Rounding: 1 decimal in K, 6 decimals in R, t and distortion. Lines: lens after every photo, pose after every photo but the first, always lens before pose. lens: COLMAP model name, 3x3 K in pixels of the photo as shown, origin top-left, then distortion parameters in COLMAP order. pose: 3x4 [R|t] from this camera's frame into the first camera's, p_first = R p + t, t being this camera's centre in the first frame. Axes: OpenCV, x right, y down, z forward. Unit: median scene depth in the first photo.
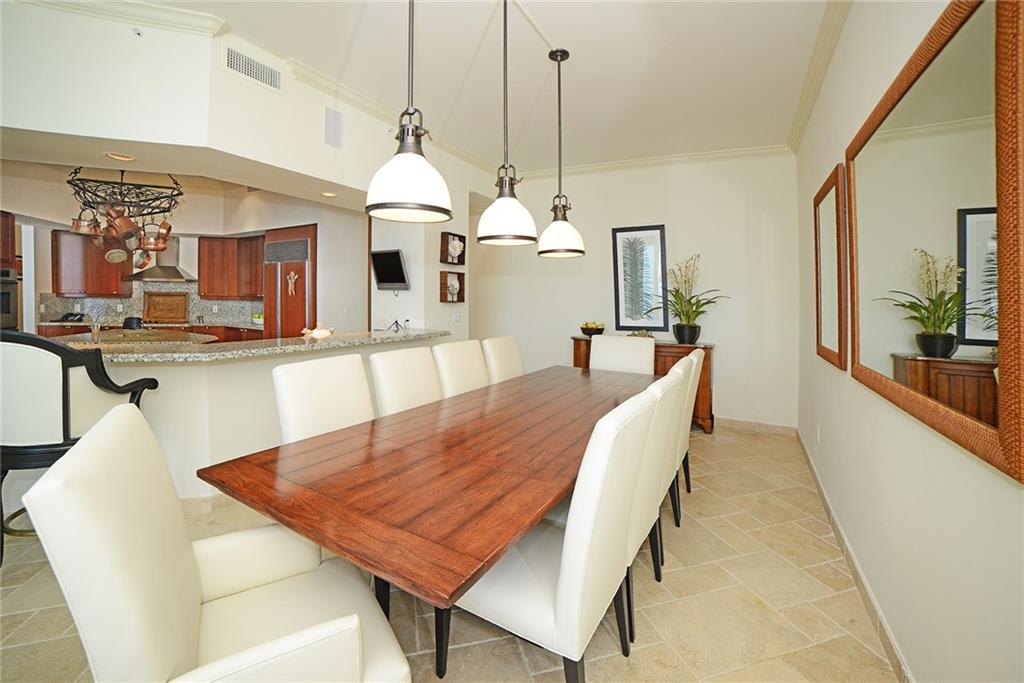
lens RADIAL K [[484.2, 0, 491.5], [0, 484.2, 296.4], [0, 0, 1]] dist [-0.001074, 0.000953]
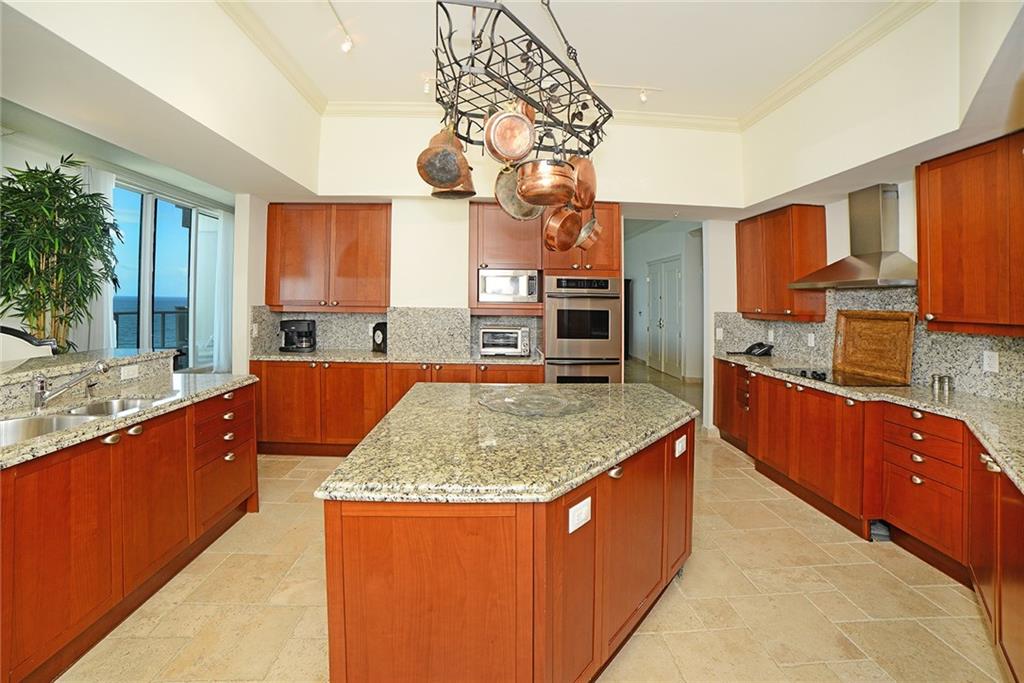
lens RADIAL K [[442.2, 0, 540.9], [0, 442.2, 298.4], [0, 0, 1]] dist [-0.049562, 0.018168]
pose [[-0.079427, -0.026805, -0.996480, -0.251140], [-0.016243, 0.999540, -0.025593, -0.005723], [0.996708, 0.014153, -0.079826, 0.732030]]
